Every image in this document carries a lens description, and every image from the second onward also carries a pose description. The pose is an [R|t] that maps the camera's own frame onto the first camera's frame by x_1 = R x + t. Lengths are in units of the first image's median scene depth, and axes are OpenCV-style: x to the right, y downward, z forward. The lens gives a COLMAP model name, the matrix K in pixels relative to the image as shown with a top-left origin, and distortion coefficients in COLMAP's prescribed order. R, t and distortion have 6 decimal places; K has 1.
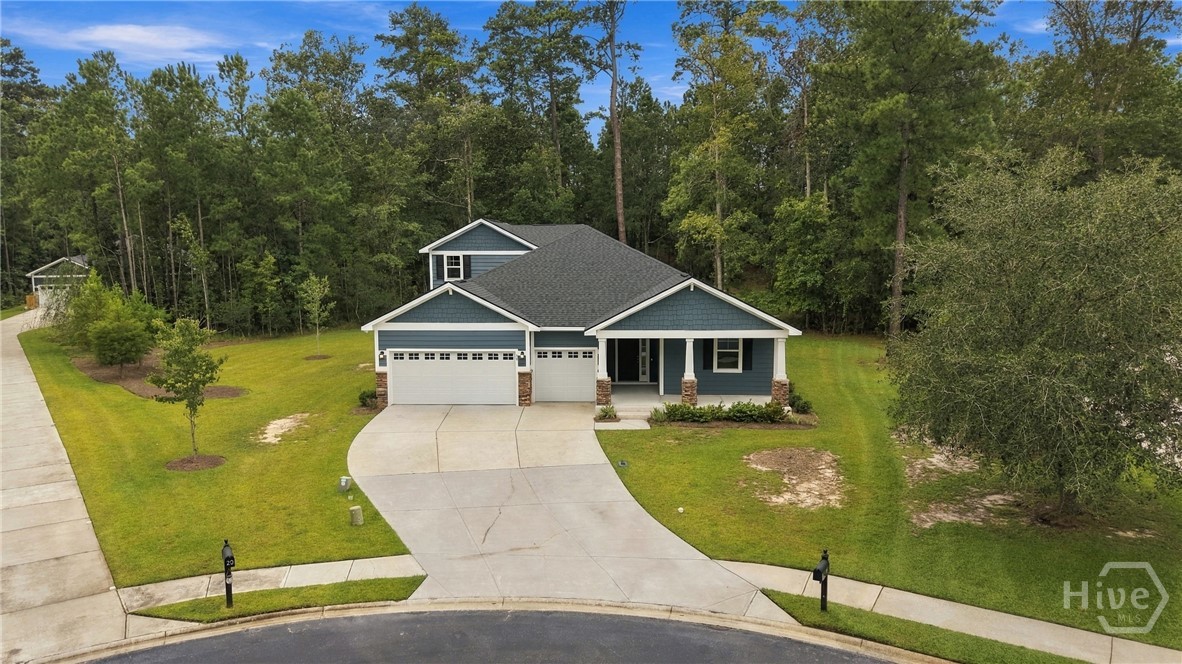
lens RADIAL K [[793.4, 0, 588.2], [0, 793.4, 331.0], [0, 0, 1]] dist [0.024820, -0.028284]
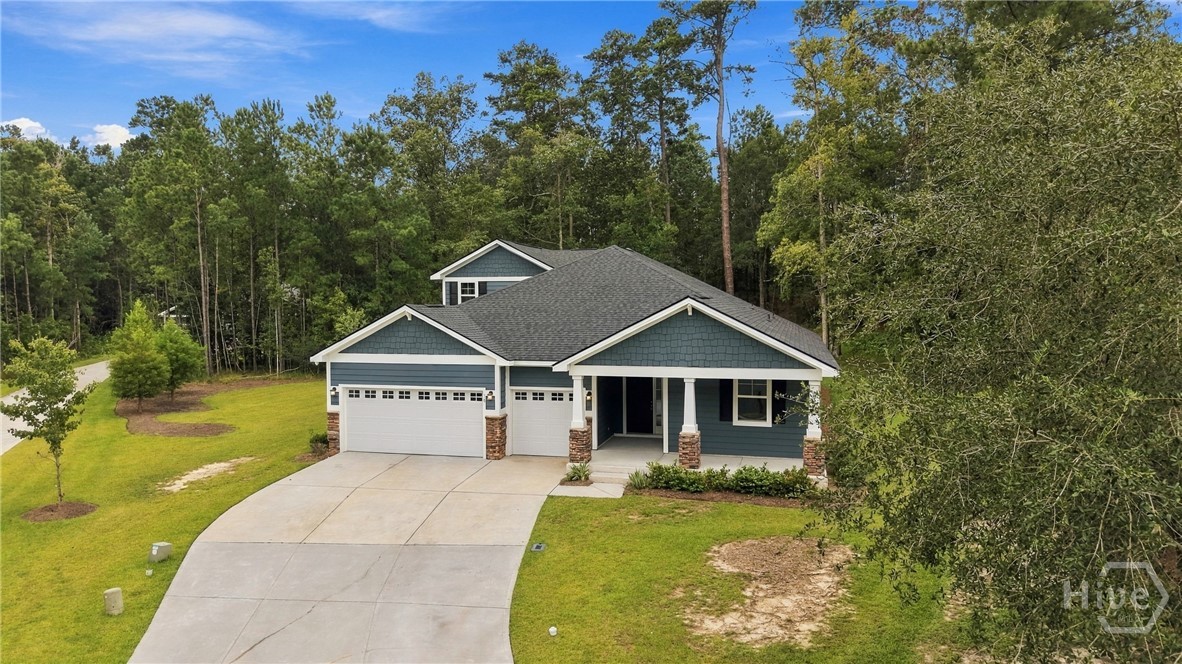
lens RADIAL K [[793.4, 0, 593.1], [0, 793.4, 329.2], [0, 0, 1]] dist [0.024820, -0.028284]
pose [[0.979653, 0.009119, -0.200493, 0.180938], [-0.022556, 0.997641, -0.064840, 0.012993], [0.199429, 0.068043, 0.977547, 0.228342]]
